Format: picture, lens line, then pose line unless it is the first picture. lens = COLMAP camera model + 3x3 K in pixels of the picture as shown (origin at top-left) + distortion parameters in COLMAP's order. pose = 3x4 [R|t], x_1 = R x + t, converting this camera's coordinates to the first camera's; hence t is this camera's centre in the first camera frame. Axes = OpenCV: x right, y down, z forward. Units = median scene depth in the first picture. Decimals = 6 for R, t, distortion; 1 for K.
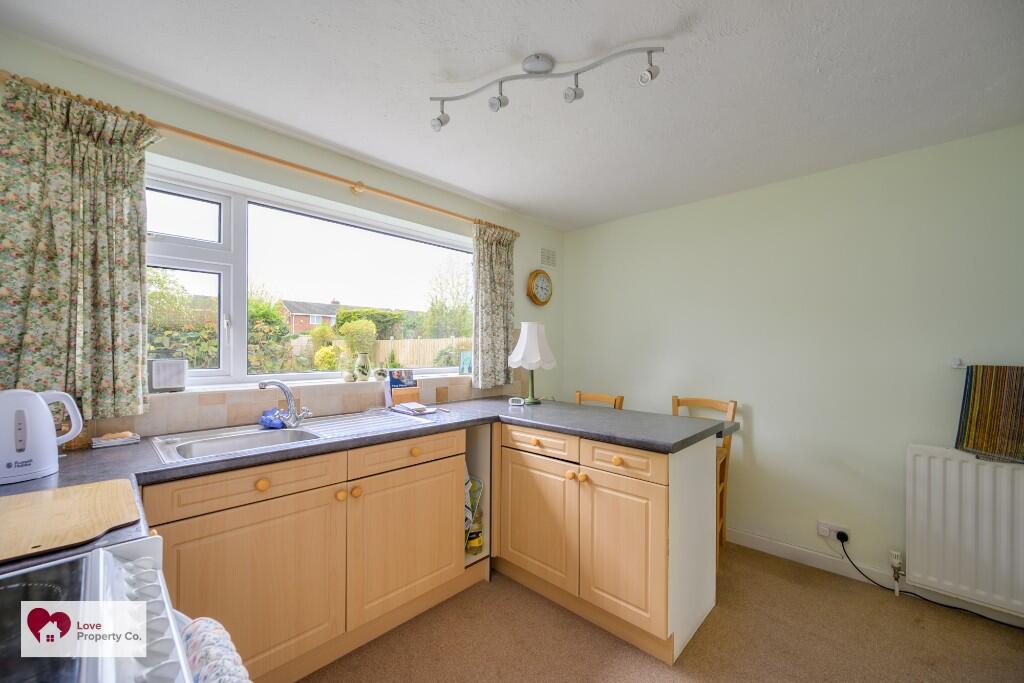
lens RADIAL K [[404.9, 0, 509.7], [0, 404.9, 347.4], [0, 0, 1]] dist [-0.002889, -0.000670]
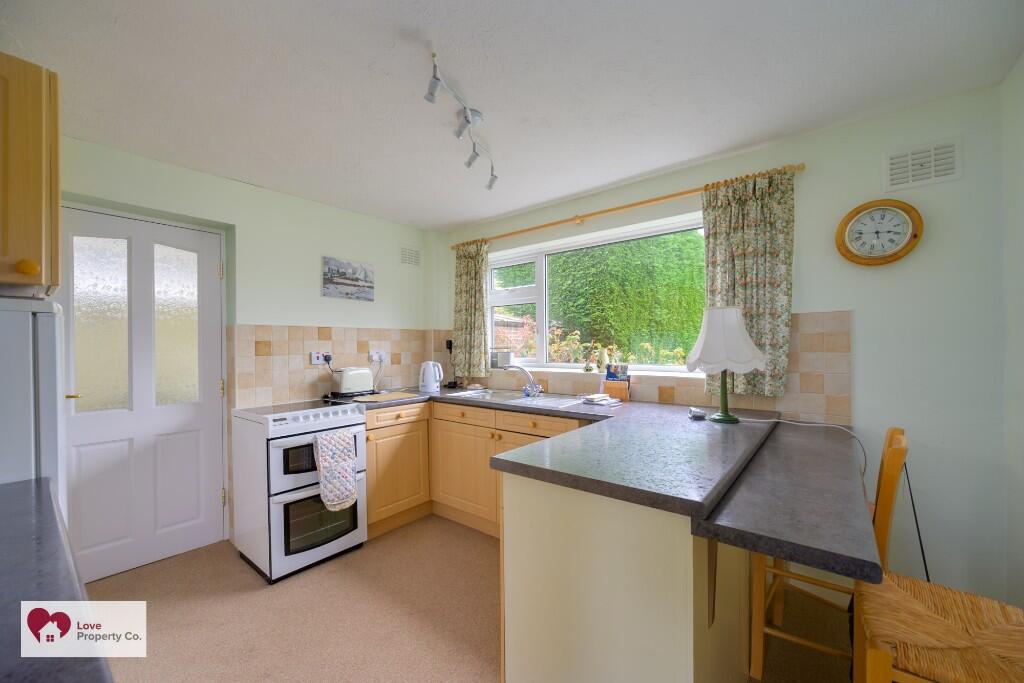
lens RADIAL K [[404.9, 0, 508.8], [0, 404.9, 346.0], [0, 0, 1]] dist [-0.002889, -0.000670]
pose [[0.073199, -0.006045, -0.997299, 0.743404], [0.009443, 0.999941, -0.005368, 0.006538], [0.997273, -0.009024, 0.073252, 0.578576]]
